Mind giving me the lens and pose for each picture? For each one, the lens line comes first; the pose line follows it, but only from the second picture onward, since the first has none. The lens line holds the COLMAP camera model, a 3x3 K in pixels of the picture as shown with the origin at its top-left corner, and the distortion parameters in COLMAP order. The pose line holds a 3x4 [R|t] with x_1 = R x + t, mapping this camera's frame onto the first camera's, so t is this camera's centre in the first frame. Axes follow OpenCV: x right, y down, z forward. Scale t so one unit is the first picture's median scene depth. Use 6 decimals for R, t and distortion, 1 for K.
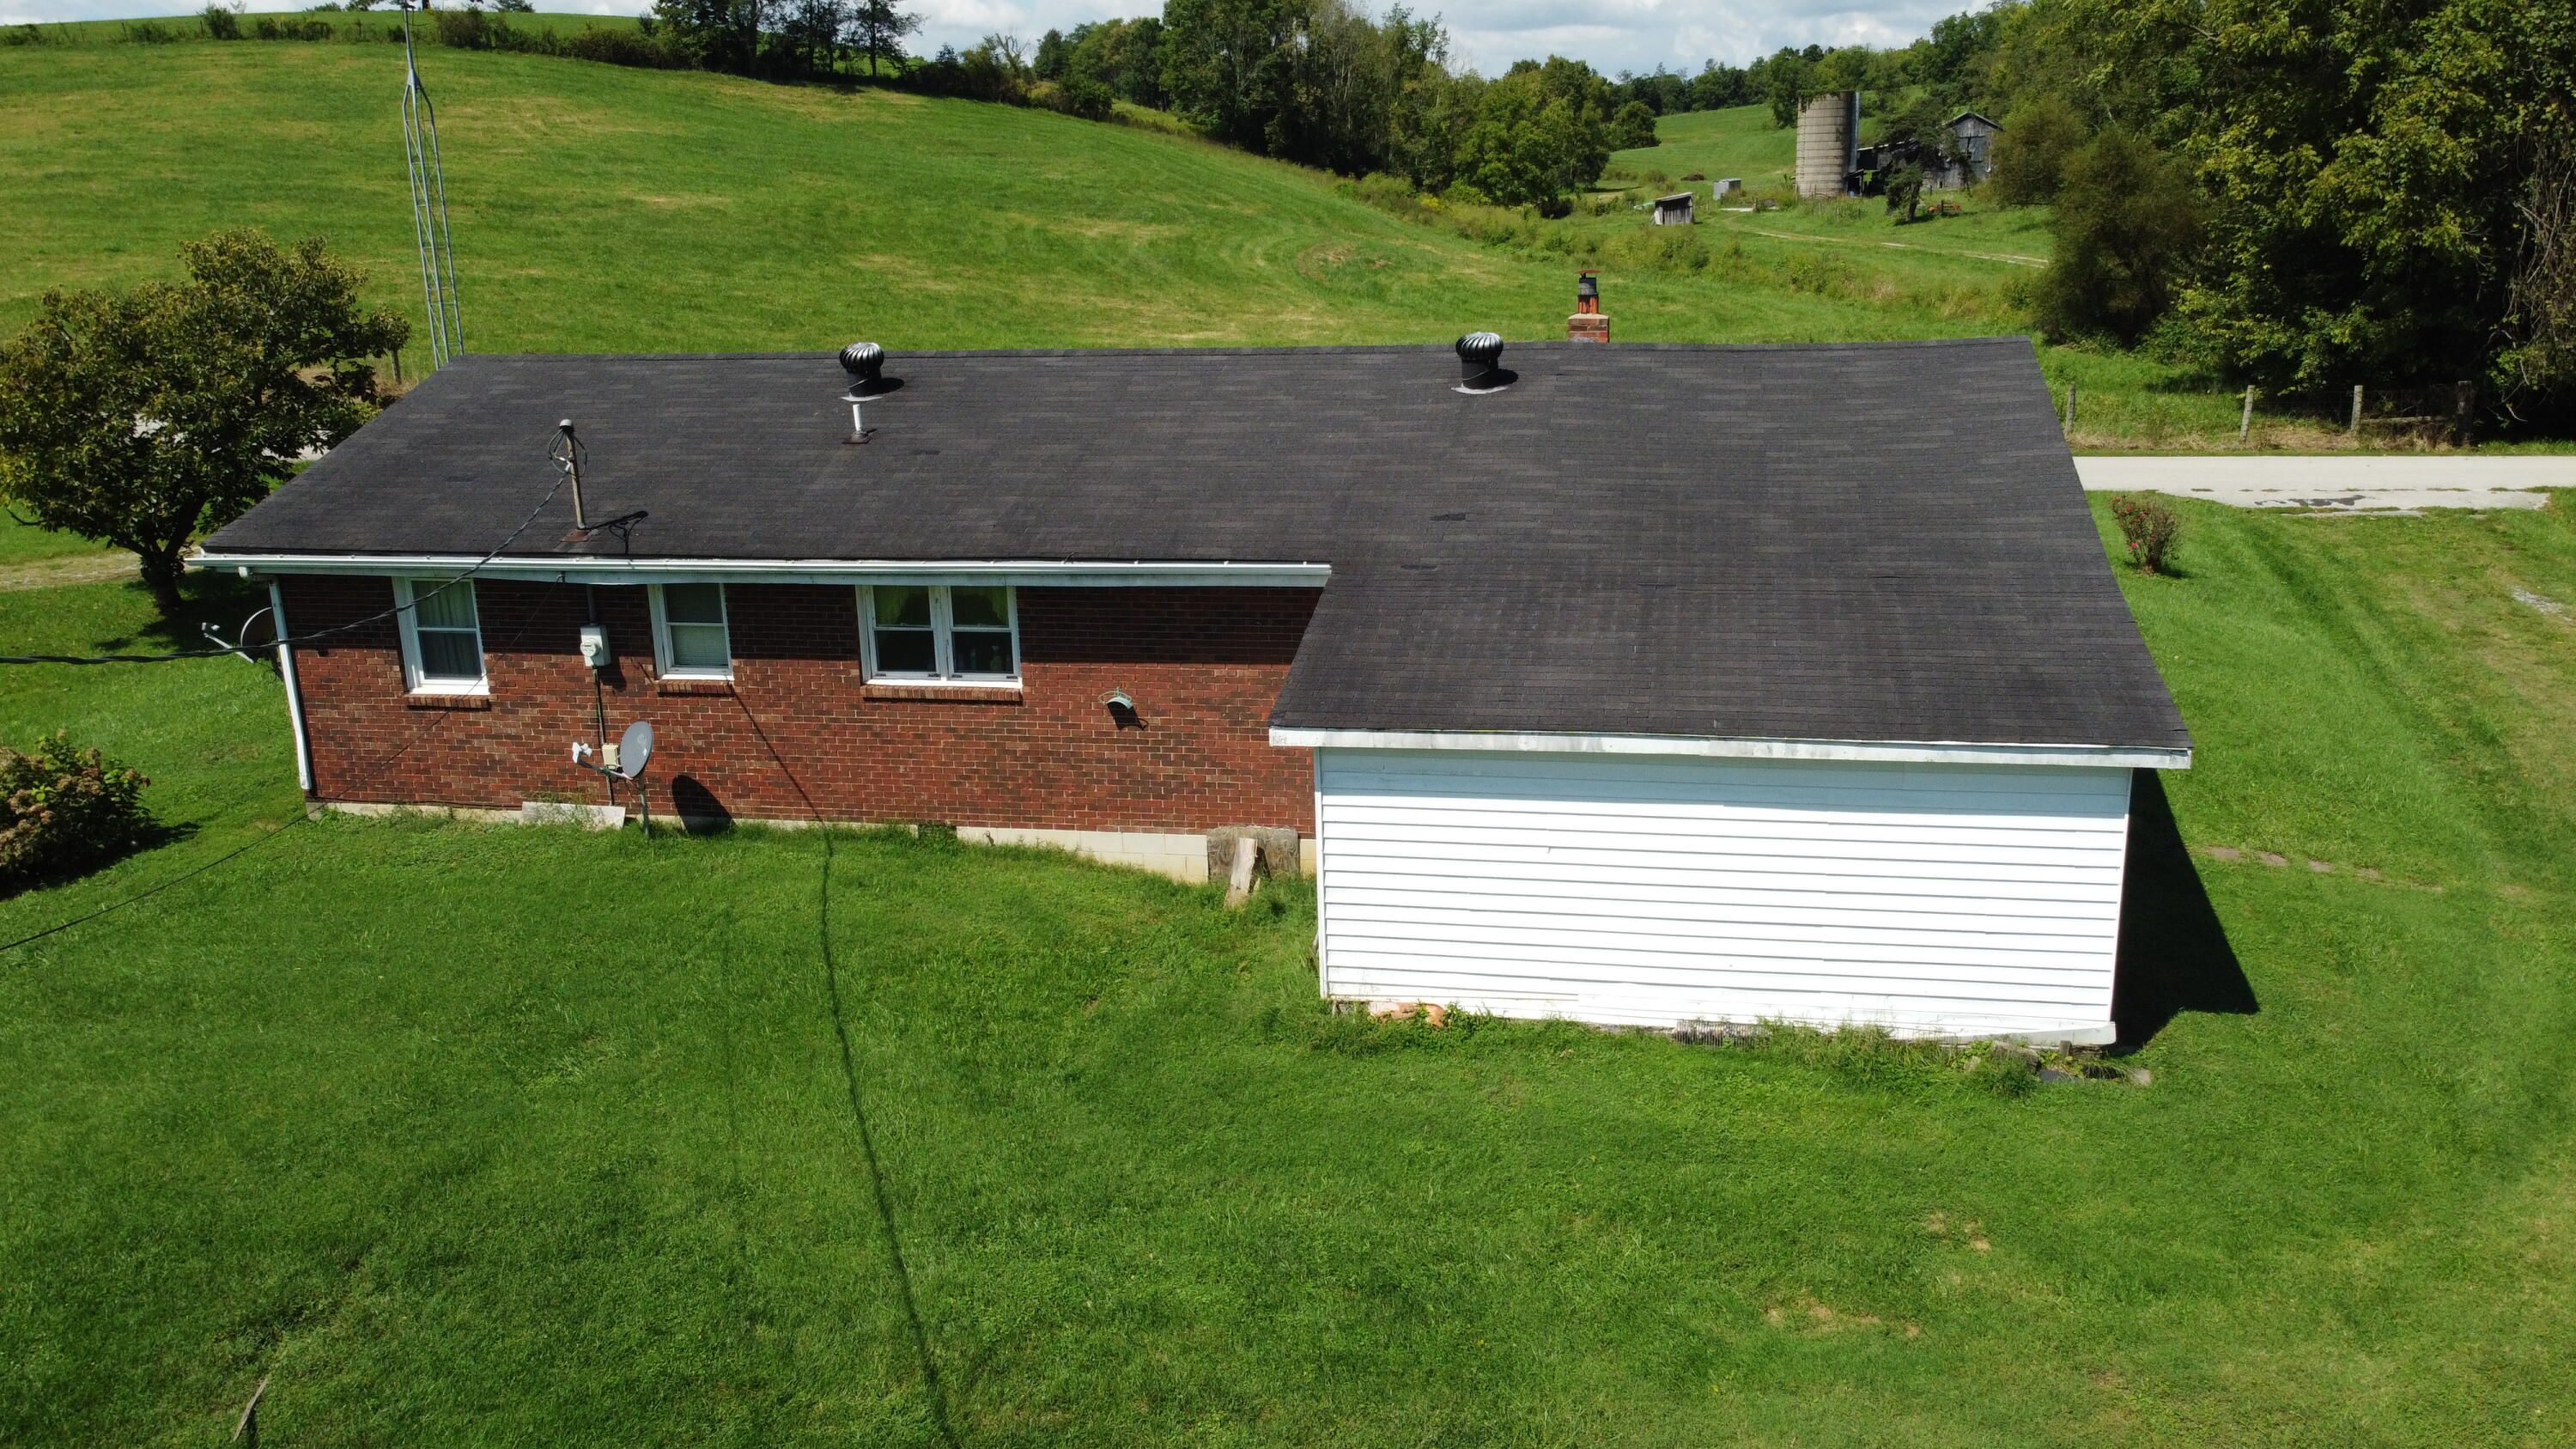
lens RADIAL K [[1934.5, 0, 1229.9], [0, 1934.5, 714.4], [0, 0, 1]] dist [0.009211, -0.008549]
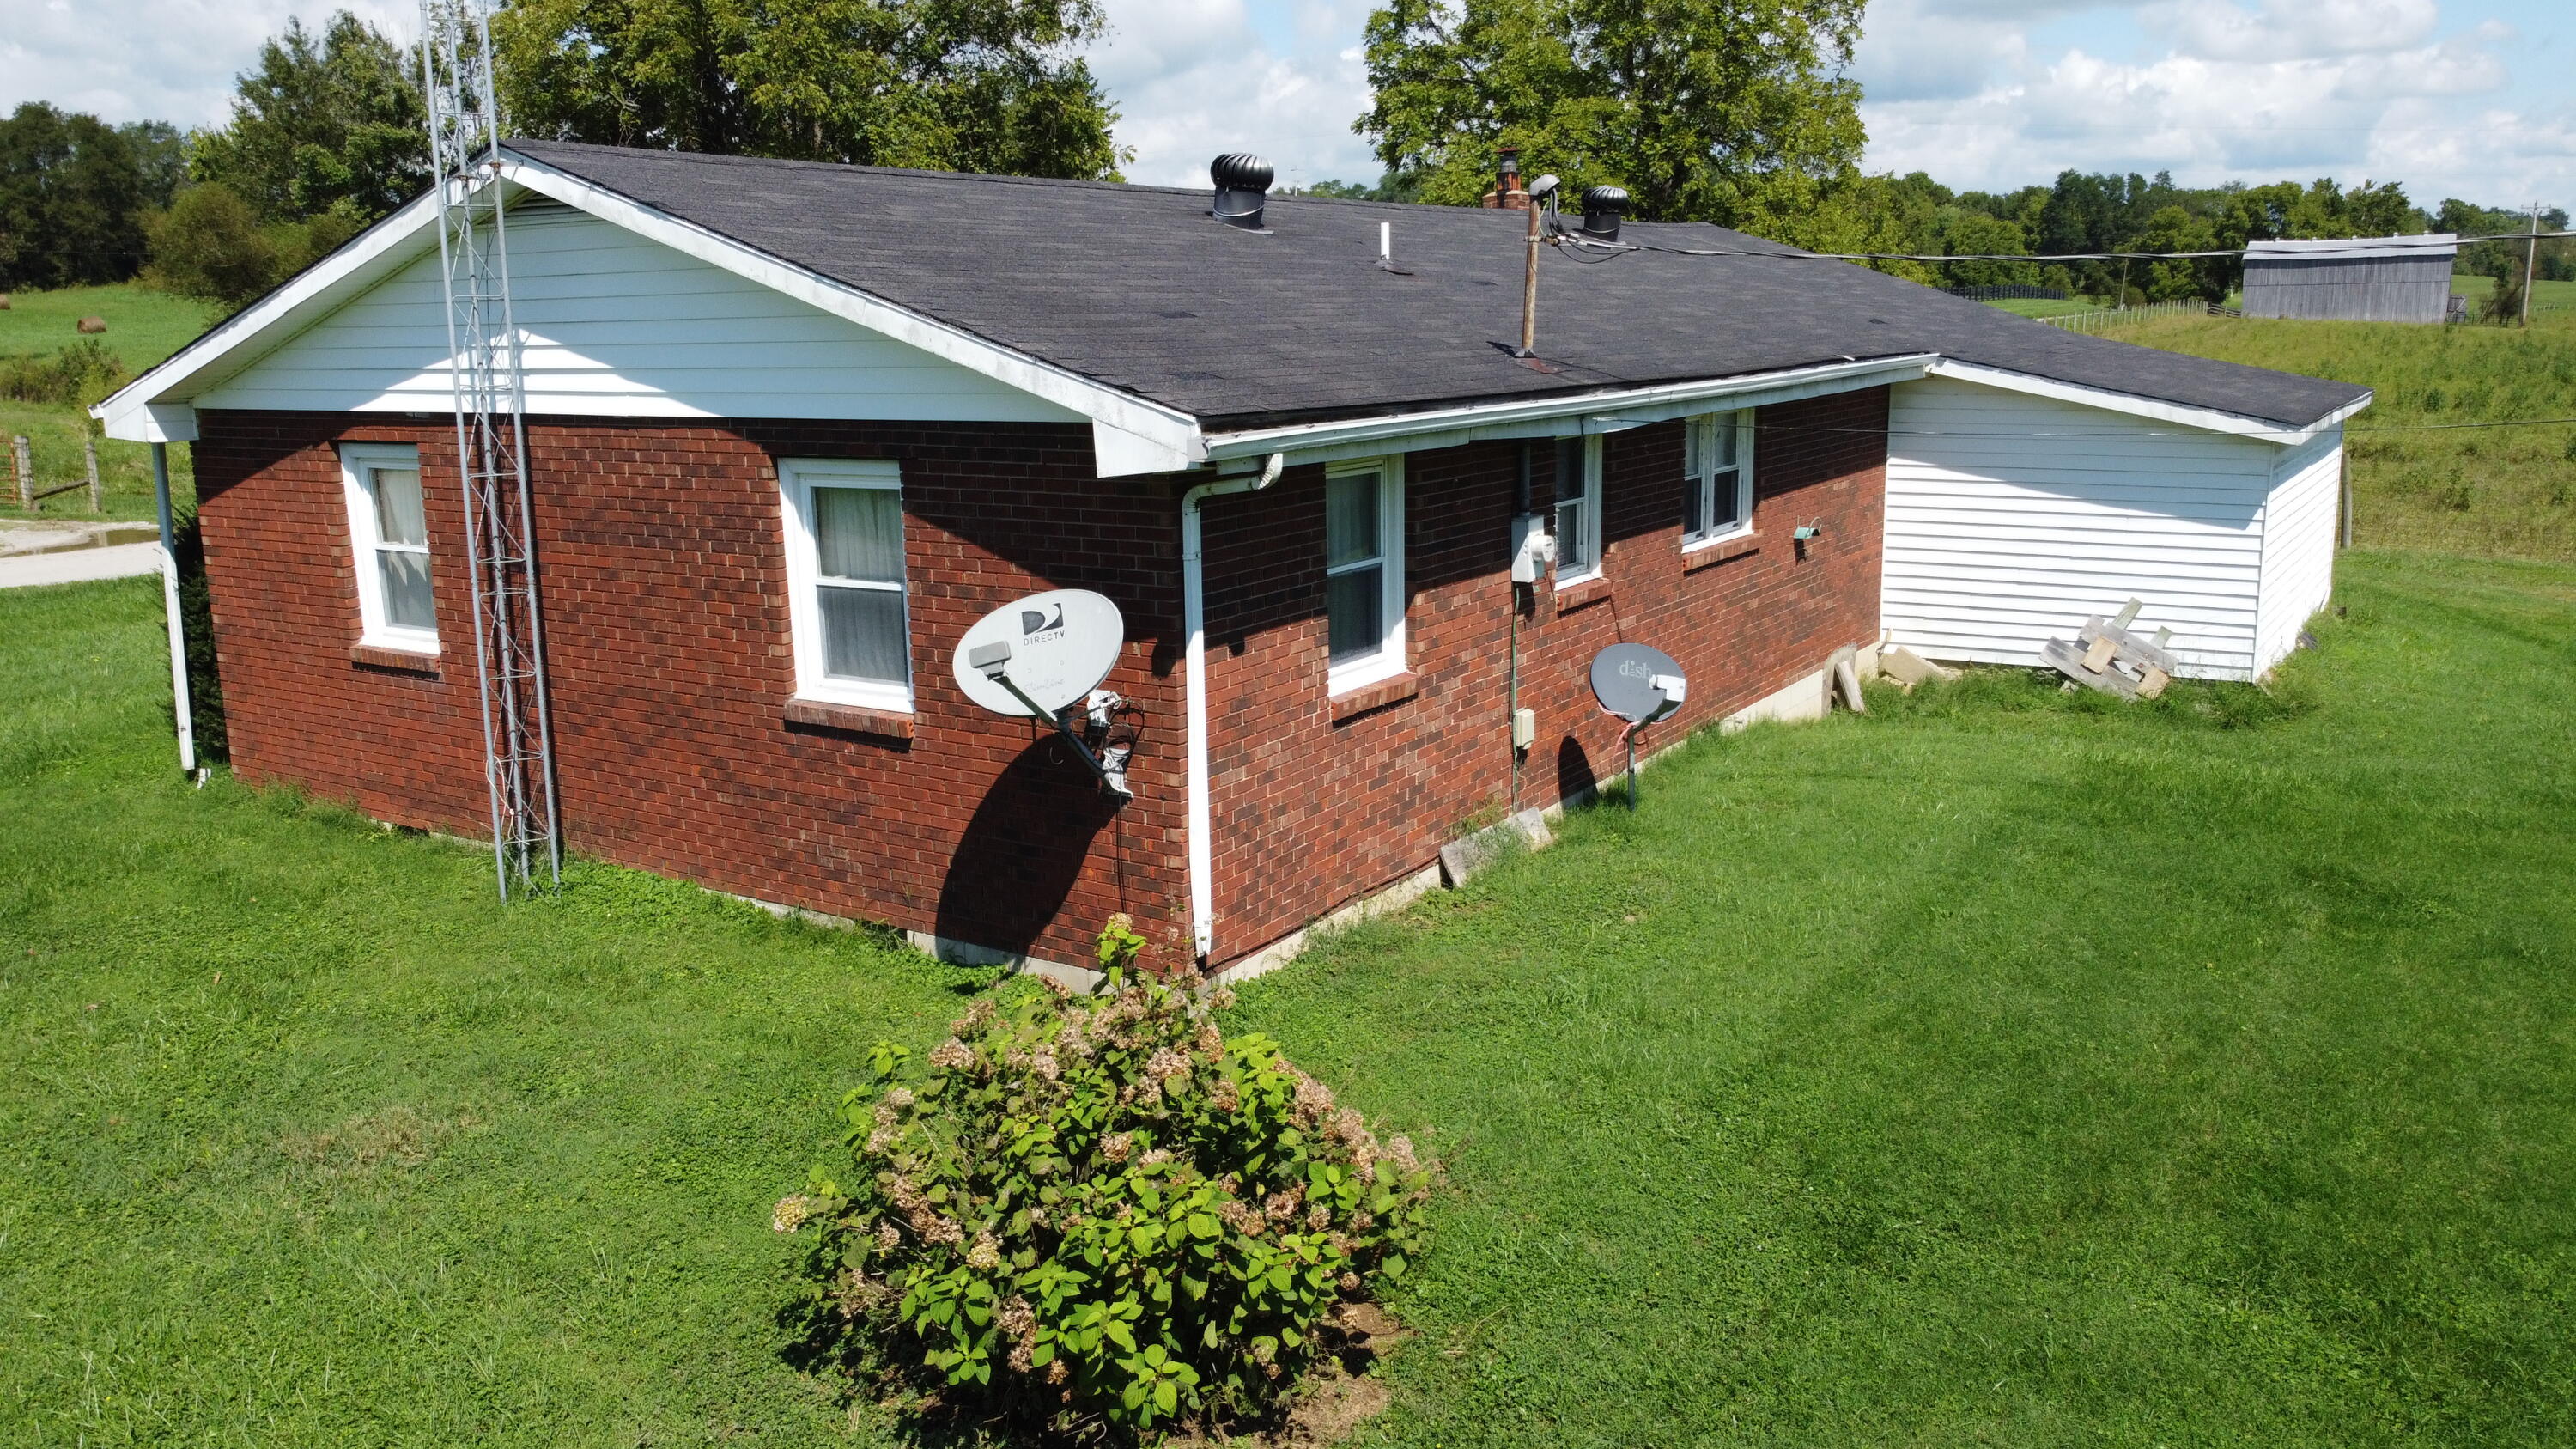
lens RADIAL K [[1934.5, 0, 1229.9], [0, 1934.5, 714.4], [0, 0, 1]] dist [0.009211, -0.008549]
pose [[0.387237, -0.176649, 0.904899, -0.902638], [0.210176, 0.972545, 0.099913, -0.063797], [-0.897705, 0.151498, 0.413733, 0.814424]]
